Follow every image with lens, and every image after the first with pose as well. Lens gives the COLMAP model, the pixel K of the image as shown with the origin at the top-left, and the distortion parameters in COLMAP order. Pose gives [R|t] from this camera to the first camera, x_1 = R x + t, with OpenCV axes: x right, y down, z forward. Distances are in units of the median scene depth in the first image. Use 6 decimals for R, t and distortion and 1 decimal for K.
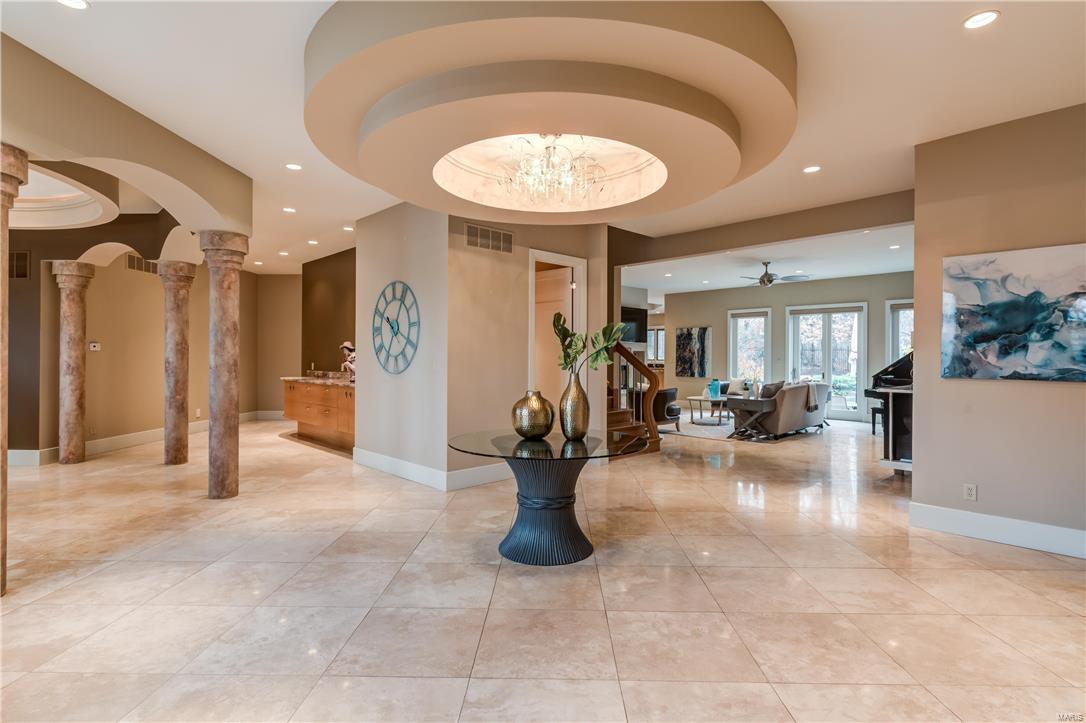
lens RADIAL K [[538.0, 0, 551.6], [0, 538.0, 357.9], [0, 0, 1]] dist [-0.001051, -0.000186]
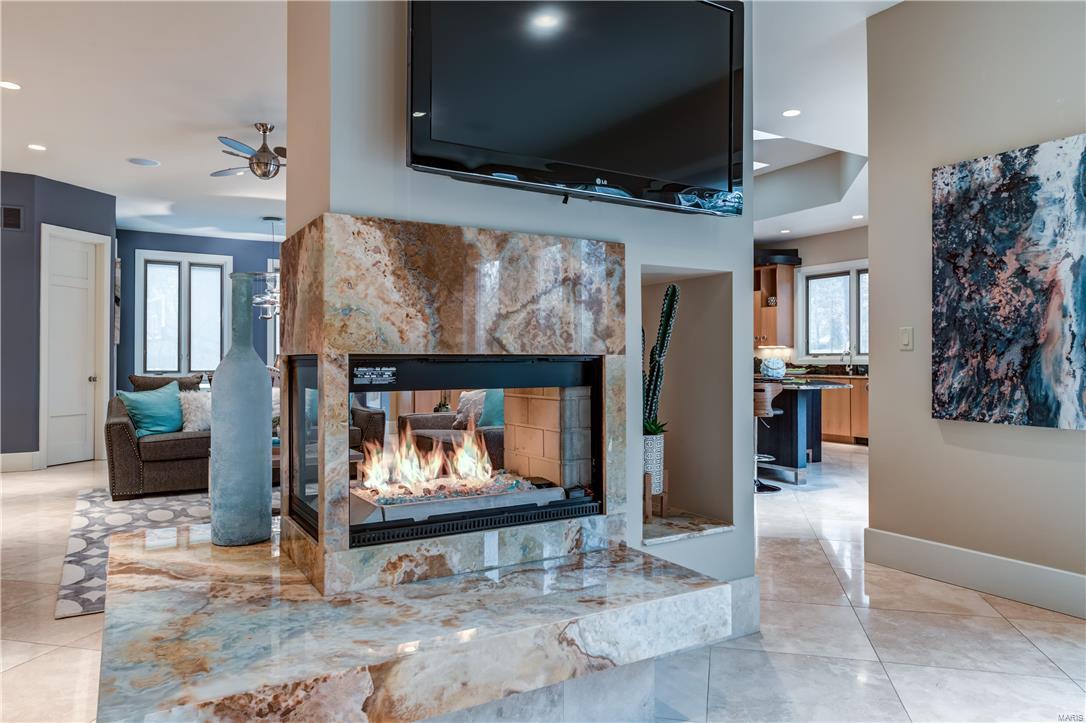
lens RADIAL K [[714.1, 0, 549.9], [0, 714.1, 355.7], [0, 0, 1]] dist [0.002368, -0.000478]
pose [[0.972854, -0.006948, -0.231315, 0.238597], [0.004525, 0.999929, -0.011007, 0.021302], [0.231376, 0.009662, 0.972817, 1.093949]]
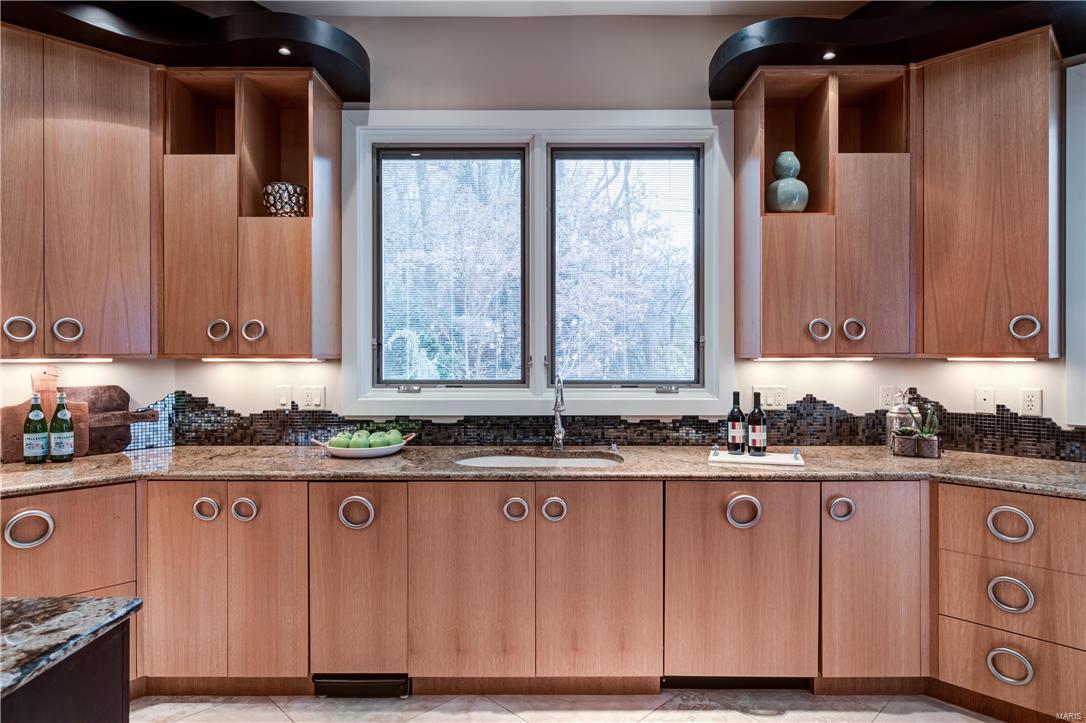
lens RADIAL K [[623.9, 0, 544.0], [0, 623.9, 357.6], [0, 0, 1]] dist [0.004095, 0.001731]
pose [[0.704041, -0.010548, 0.710081, 0.201244], [0.006877, 0.999944, 0.008035, -0.007788], [-0.710126, -0.000774, 0.704074, 2.035600]]
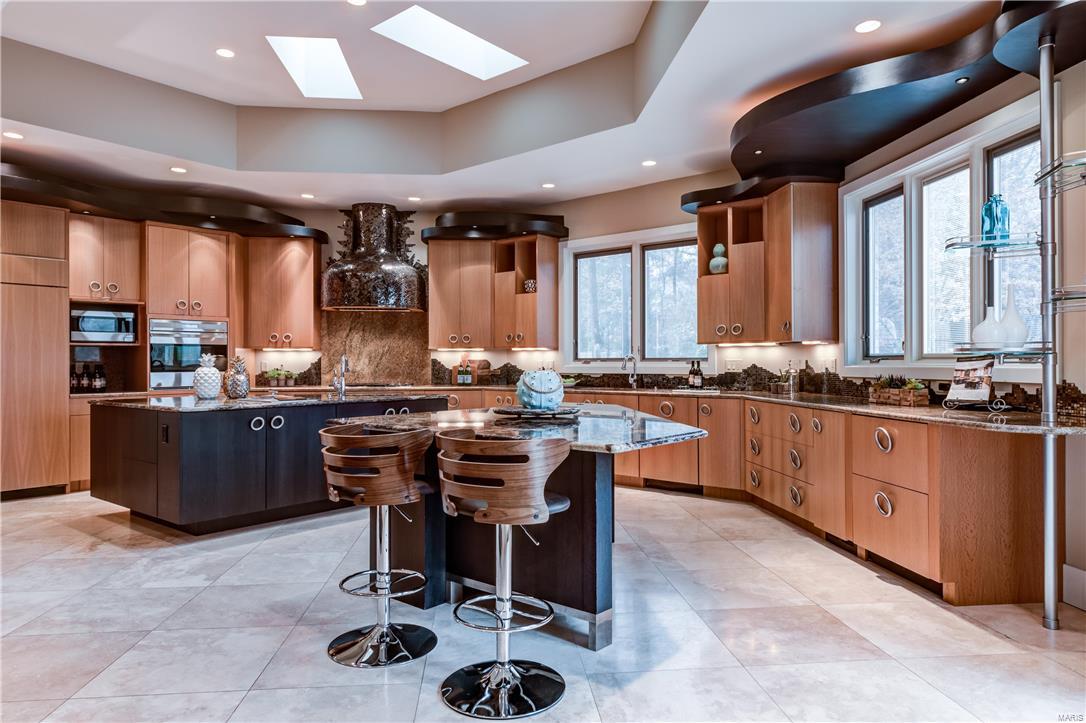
lens RADIAL K [[679.7, 0, 548.3], [0, 679.7, 360.3], [0, 0, 1]] dist [0.003092, 0.000428]
pose [[0.994498, -0.007861, 0.104463, 0.259618], [0.008466, 0.999950, -0.005342, 0.013164], [-0.104416, 0.006197, 0.994514, 1.520602]]
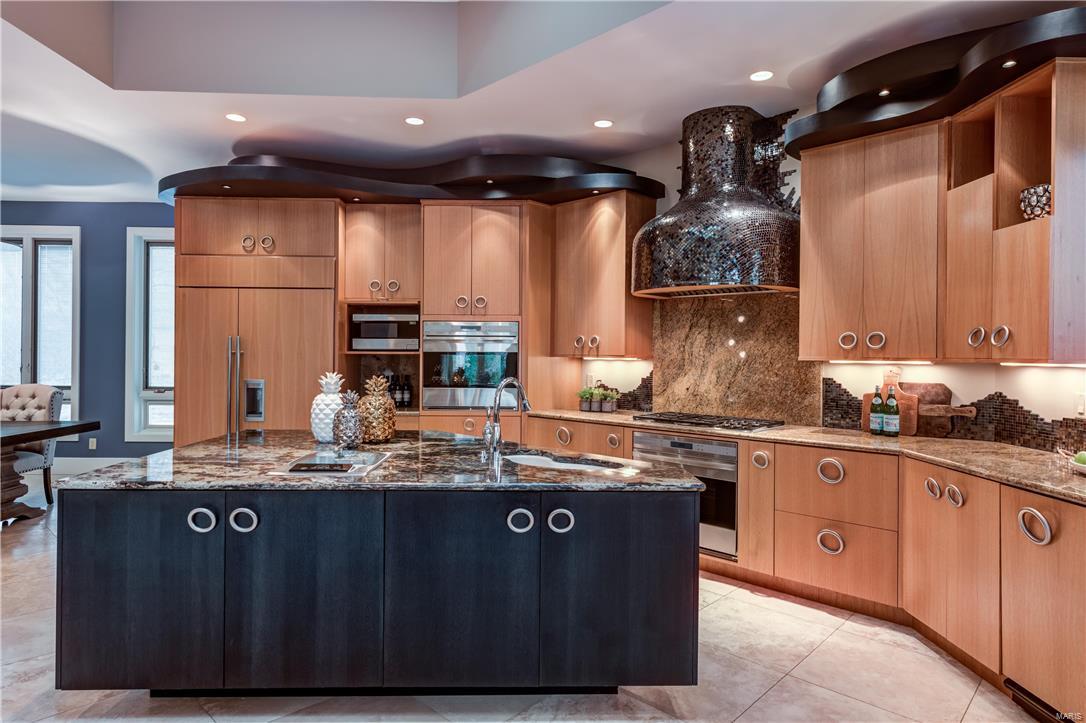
lens RADIAL K [[623.9, 0, 544.0], [0, 623.9, 357.6], [0, 0, 1]] dist [0.004095, 0.001731]
pose [[0.728978, 0.002892, -0.684530, 0.355393], [-0.006609, 0.999974, -0.002813, -0.006141], [0.684505, 0.006575, 0.728979, 1.961691]]
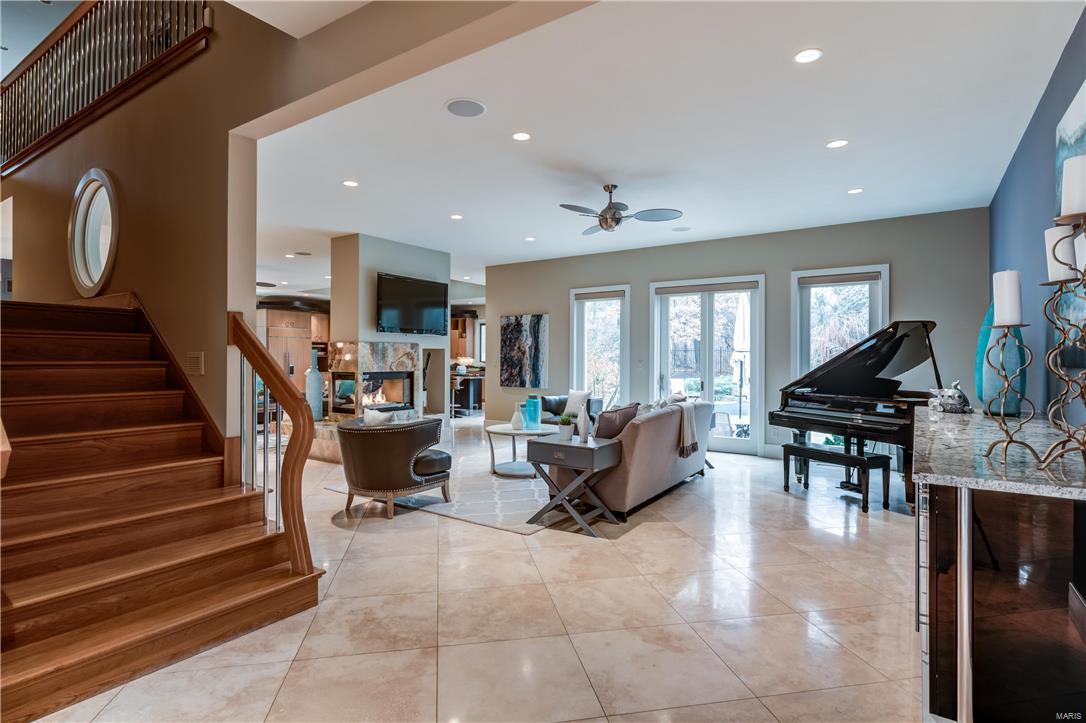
lens RADIAL K [[543.9, 0, 549.2], [0, 543.9, 358.5], [0, 0, 1]] dist [0.013430, -0.000320]
pose [[0.978535, -0.000321, 0.206081, 0.226941], [0.000503, 1.000000, -0.000830, -0.000847], [-0.206080, 0.000916, 0.978535, 0.476172]]
